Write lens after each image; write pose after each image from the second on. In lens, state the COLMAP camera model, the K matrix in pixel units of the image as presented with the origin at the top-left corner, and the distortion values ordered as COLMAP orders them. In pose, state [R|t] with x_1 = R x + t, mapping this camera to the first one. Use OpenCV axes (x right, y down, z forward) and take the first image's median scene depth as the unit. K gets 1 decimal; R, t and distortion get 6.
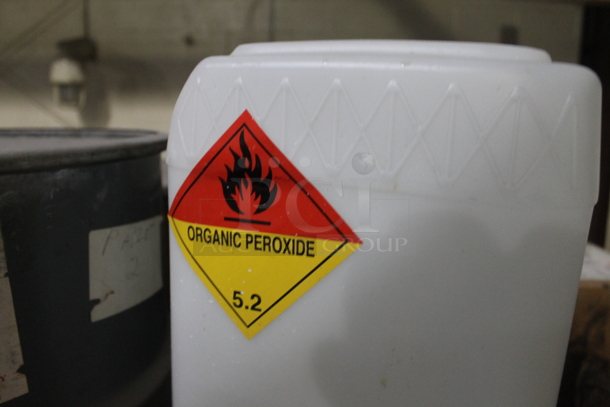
lens RADIAL K [[494.6, 0, 304.2], [0, 494.6, 204.0], [0, 0, 1]] dist [-0.129635, 0.002578]
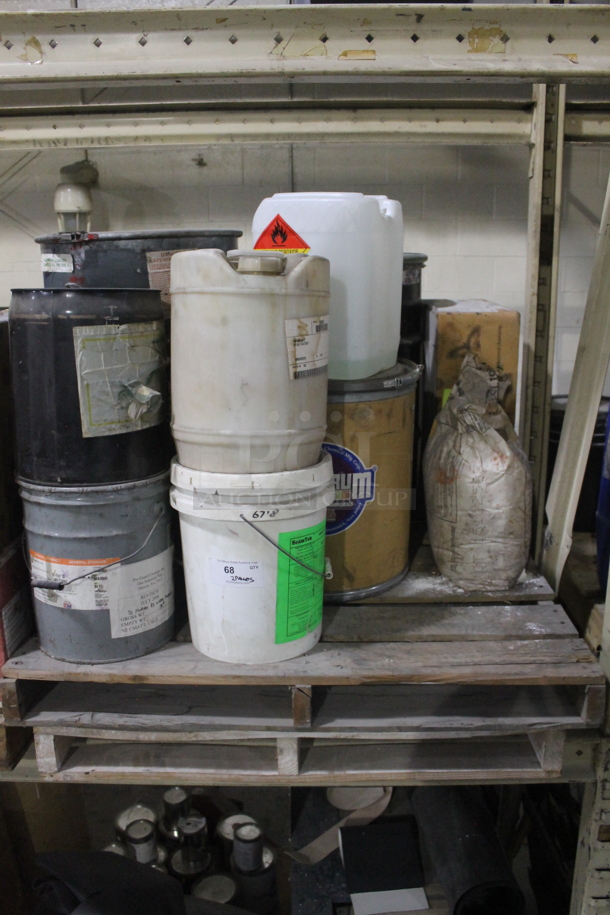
lens RADIAL K [[741.9, 0, 306.9], [0, 741.9, 456.5], [0, 0, 1]] dist [-0.129635, 0.002578]
pose [[0.998629, -0.018634, -0.048919, 0.128308], [0.022995, 0.995662, 0.090163, 0.443500], [0.047027, -0.091164, 0.994725, -1.802266]]
